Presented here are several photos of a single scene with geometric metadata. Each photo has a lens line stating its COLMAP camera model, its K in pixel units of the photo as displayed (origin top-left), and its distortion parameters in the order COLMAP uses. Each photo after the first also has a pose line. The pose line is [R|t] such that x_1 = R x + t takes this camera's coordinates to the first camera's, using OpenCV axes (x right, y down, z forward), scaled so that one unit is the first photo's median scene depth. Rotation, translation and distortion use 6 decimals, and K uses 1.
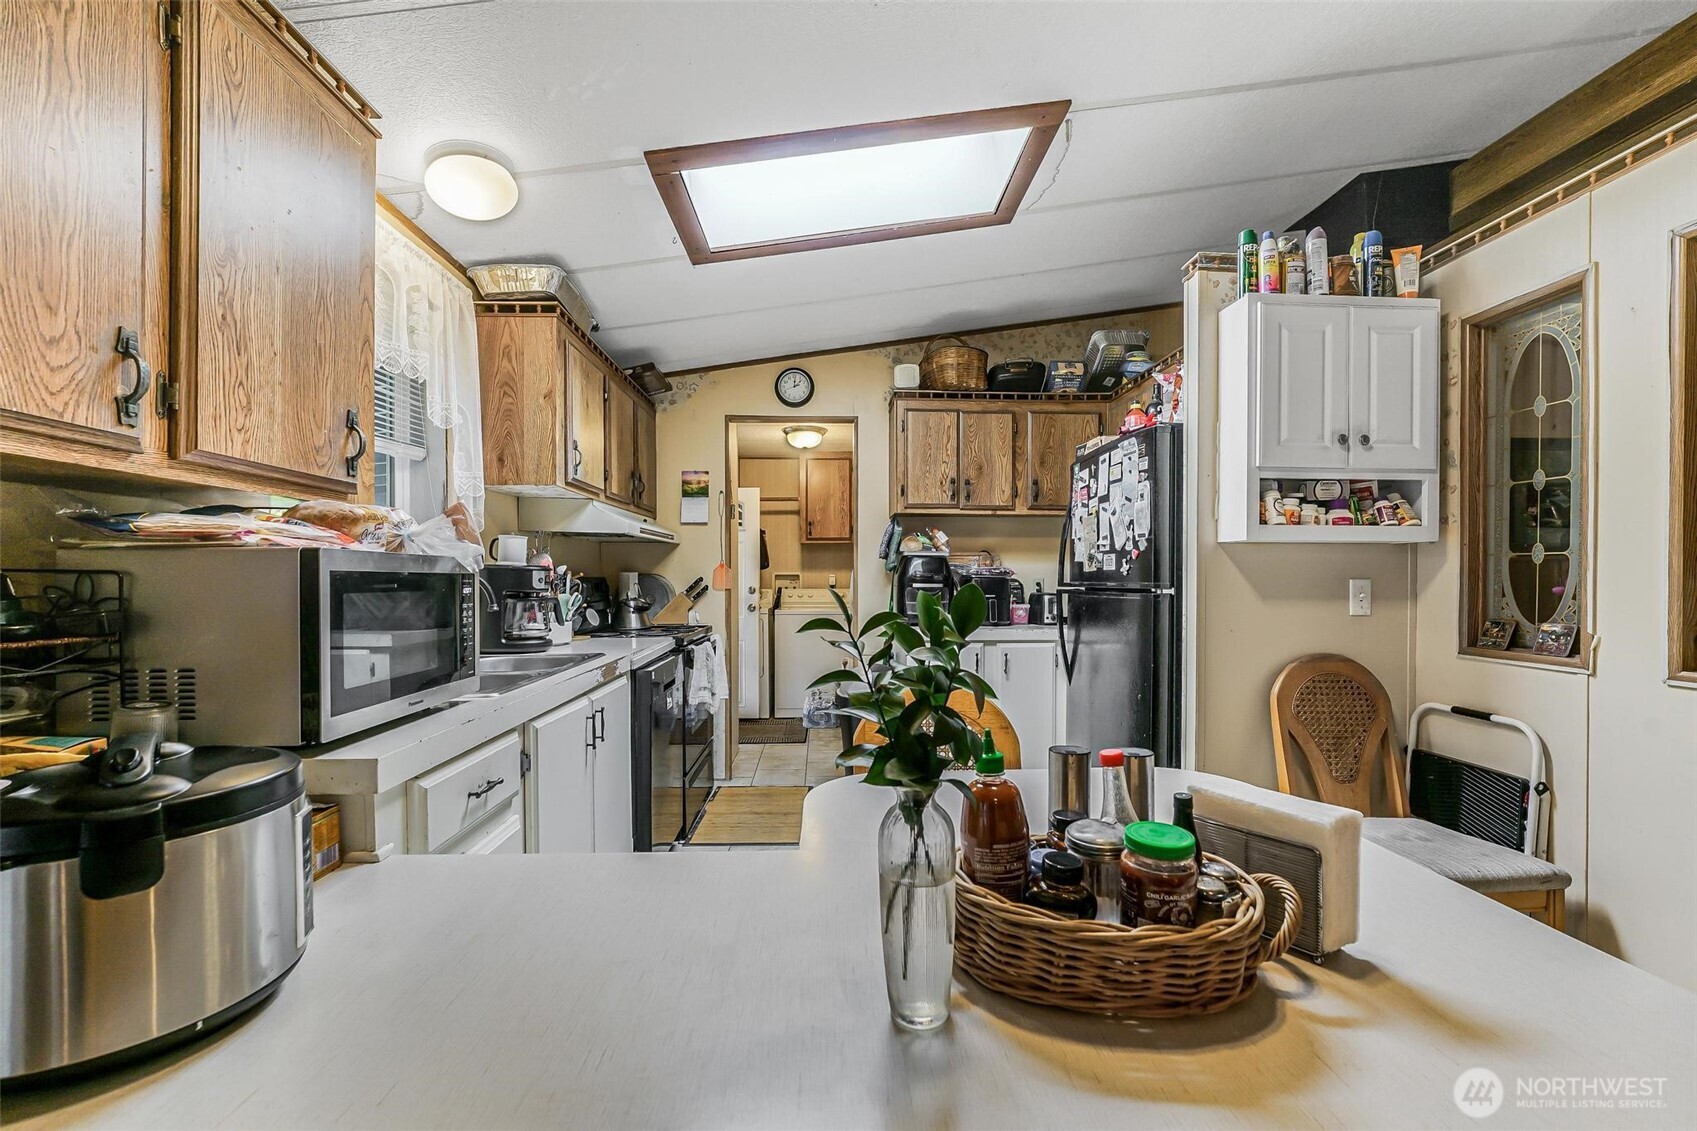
lens RADIAL K [[700.2, 0, 850.9], [0, 700.2, 578.1], [0, 0, 1]] dist [-0.007215, 0.001235]
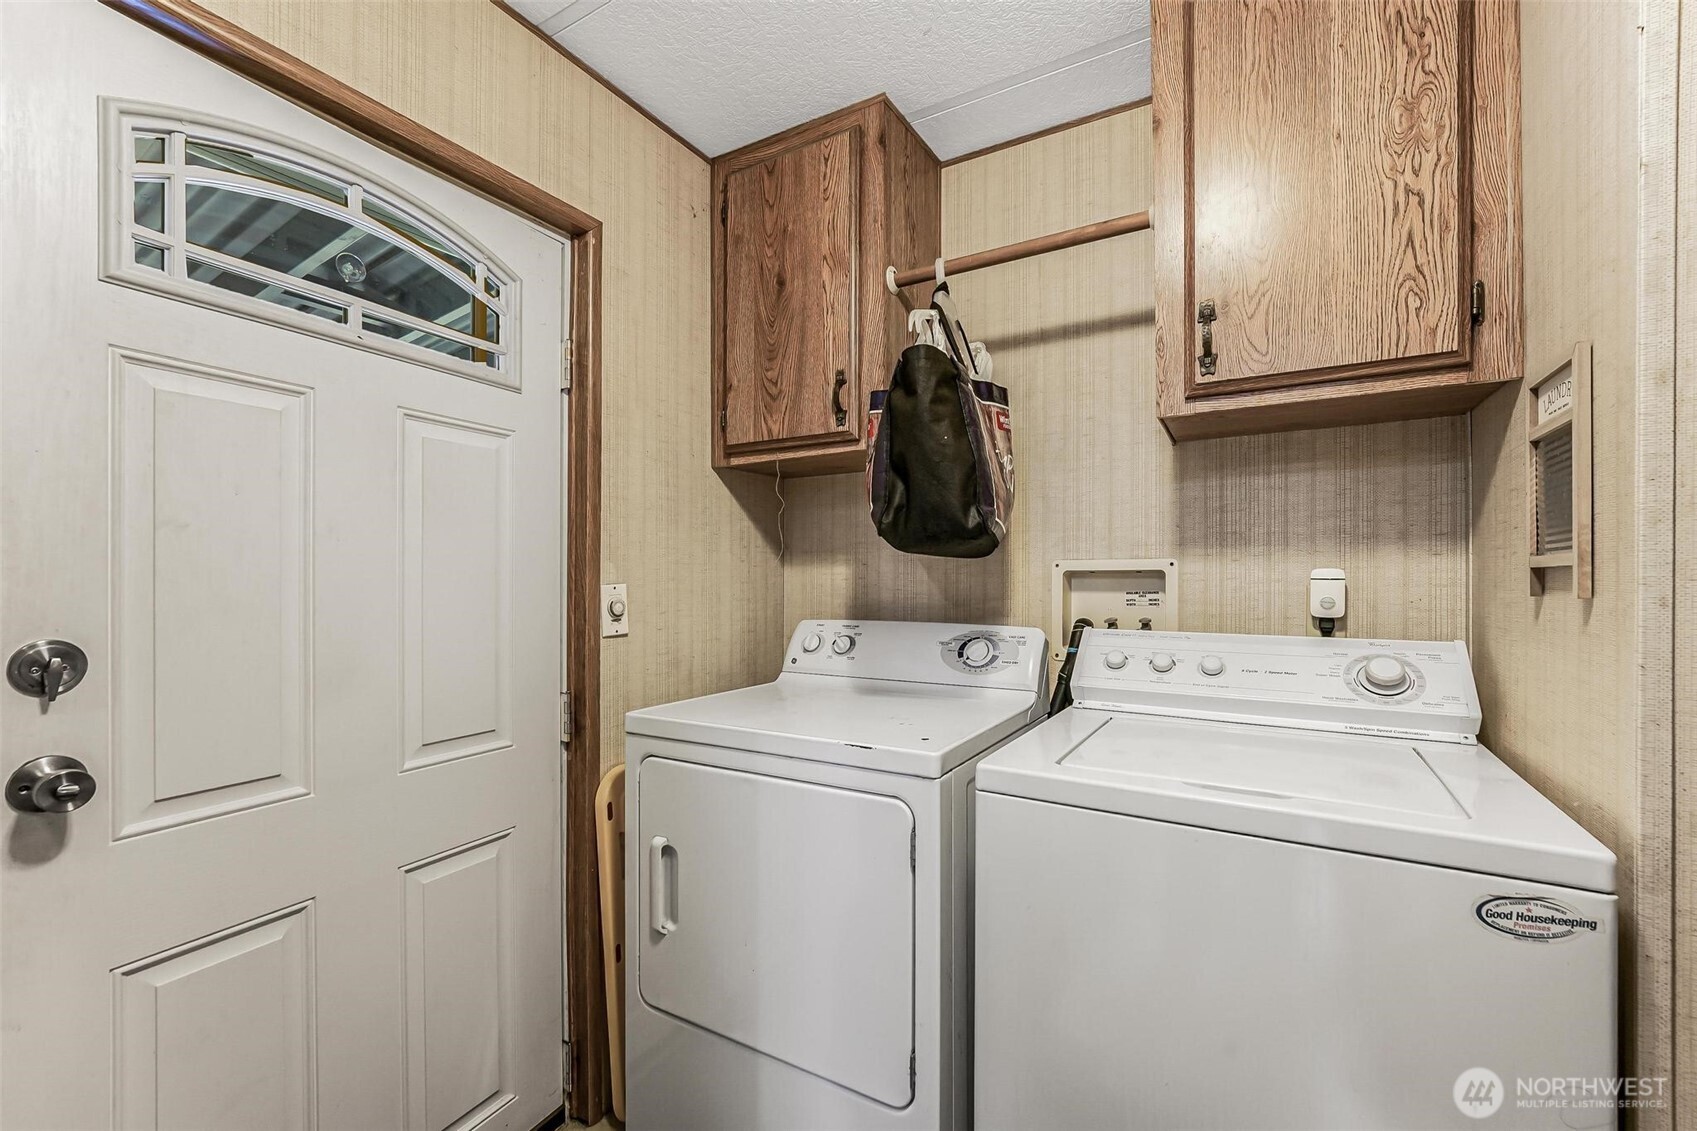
lens RADIAL K [[700.2, 0, 854.8], [0, 700.2, 578.8], [0, 0, 1]] dist [-0.007215, 0.001235]
pose [[0.848985, 0.001461, -0.528415, -0.100524], [-0.003826, 0.999987, -0.003383, -0.001548], [0.528403, 0.004893, 0.848979, 2.042156]]
